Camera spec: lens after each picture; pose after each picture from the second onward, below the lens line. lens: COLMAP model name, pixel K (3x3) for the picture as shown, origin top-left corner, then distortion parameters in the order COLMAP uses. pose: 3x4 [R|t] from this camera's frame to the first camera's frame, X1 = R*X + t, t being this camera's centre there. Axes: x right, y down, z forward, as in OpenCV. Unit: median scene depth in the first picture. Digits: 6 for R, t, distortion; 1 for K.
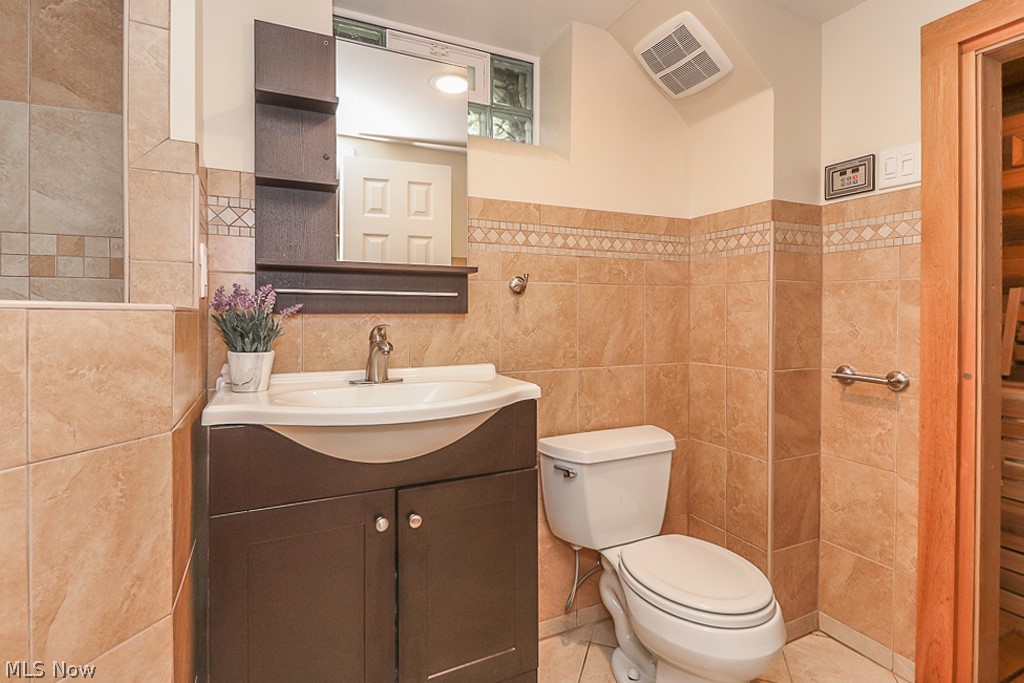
lens RADIAL K [[493.7, 0, 515.6], [0, 493.7, 317.6], [0, 0, 1]] dist [0.000437, -0.001491]
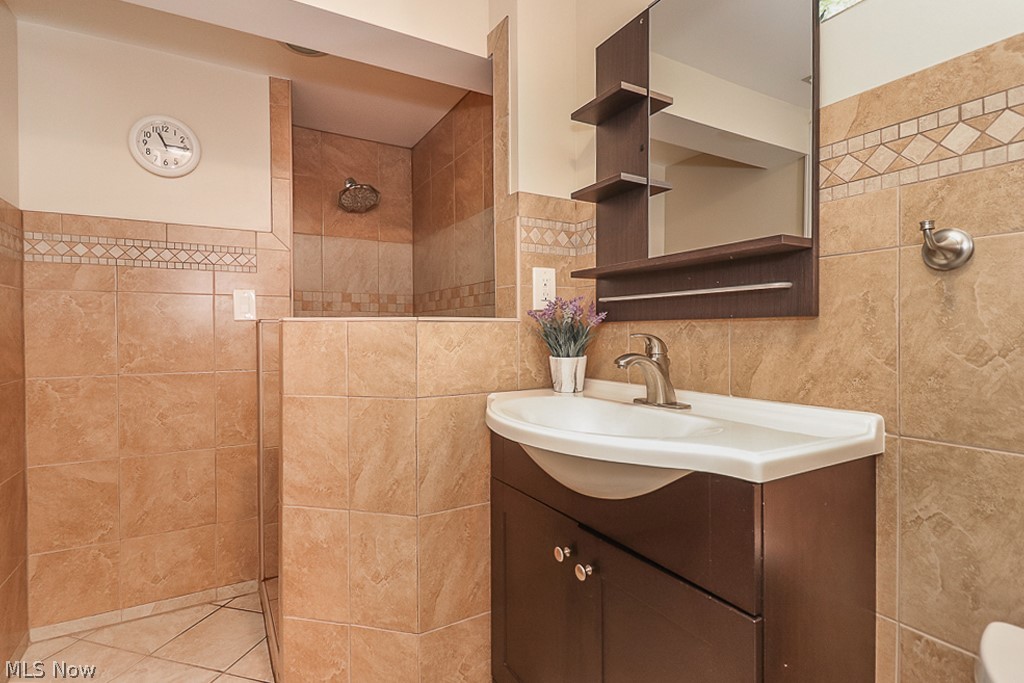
lens RADIAL K [[493.7, 0, 512.3], [0, 493.7, 337.6], [0, 0, 1]] dist [0.000437, -0.001491]
pose [[0.067527, 0.009812, -0.997669, 0.453702], [-0.002150, 0.999951, 0.009689, 0.011846], [0.997715, 0.001491, 0.067545, 0.625160]]
